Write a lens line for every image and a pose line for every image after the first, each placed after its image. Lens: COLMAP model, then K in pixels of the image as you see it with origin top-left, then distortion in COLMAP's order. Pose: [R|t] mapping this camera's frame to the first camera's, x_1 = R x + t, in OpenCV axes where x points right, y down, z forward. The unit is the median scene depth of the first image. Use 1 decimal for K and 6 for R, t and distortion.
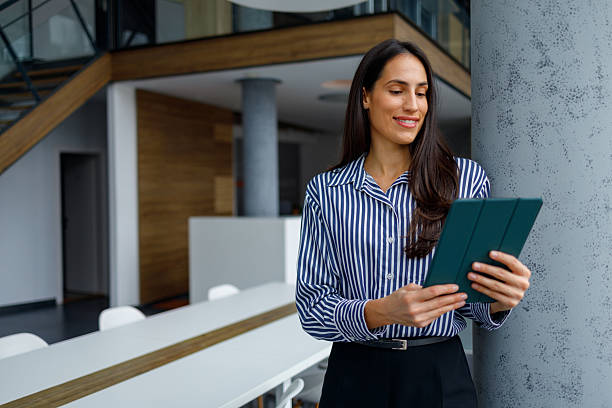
lens RADIAL K [[616.6, 0, 306.0], [0, 616.6, 204.0], [0, 0, 1]] dist [-0.001017, -0.004401]
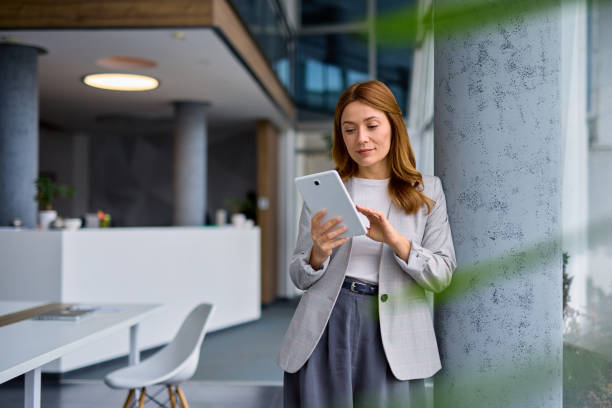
lens RADIAL K [[874.4, 0, 314.6], [0, 874.4, 204.8], [0, 0, 1]] dist [-0.034225, -0.042663]
pose [[0.924293, 0.023642, 0.380951, -0.666199], [-0.005177, 0.998765, -0.049423, 0.194470], [-0.381649, 0.043709, 0.923273, -0.513179]]
